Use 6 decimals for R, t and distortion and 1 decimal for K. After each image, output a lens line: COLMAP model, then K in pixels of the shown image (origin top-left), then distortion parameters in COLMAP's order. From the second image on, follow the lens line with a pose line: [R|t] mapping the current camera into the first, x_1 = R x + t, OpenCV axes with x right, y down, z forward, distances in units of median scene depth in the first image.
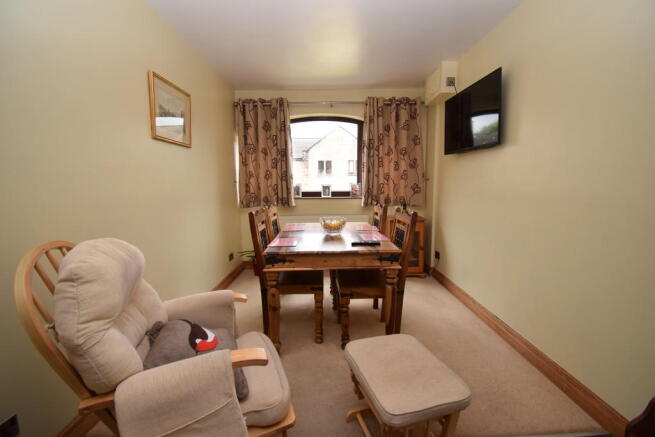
lens RADIAL K [[290.0, 0, 327.5], [0, 290.0, 218.5], [0, 0, 1]] dist [-0.013421, -0.000974]
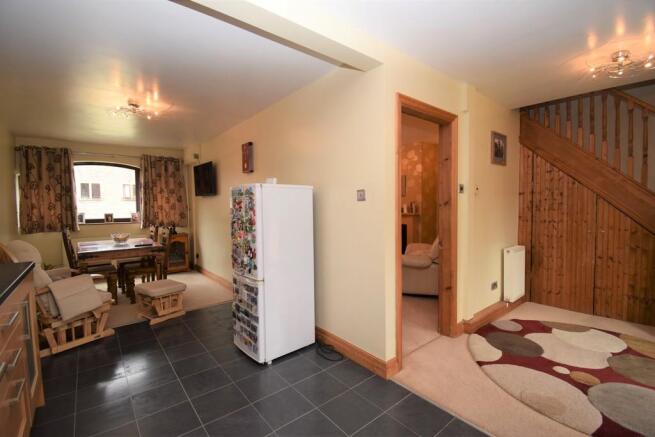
lens RADIAL K [[290.0, 0, 327.5], [0, 290.0, 218.5], [0, 0, 1]] dist [-0.013421, -0.000974]
pose [[0.772021, -0.024823, 0.635112, -0.074210], [0.079330, 0.995187, -0.057535, 0.064803], [-0.630627, 0.094802, 0.770274, -0.682684]]
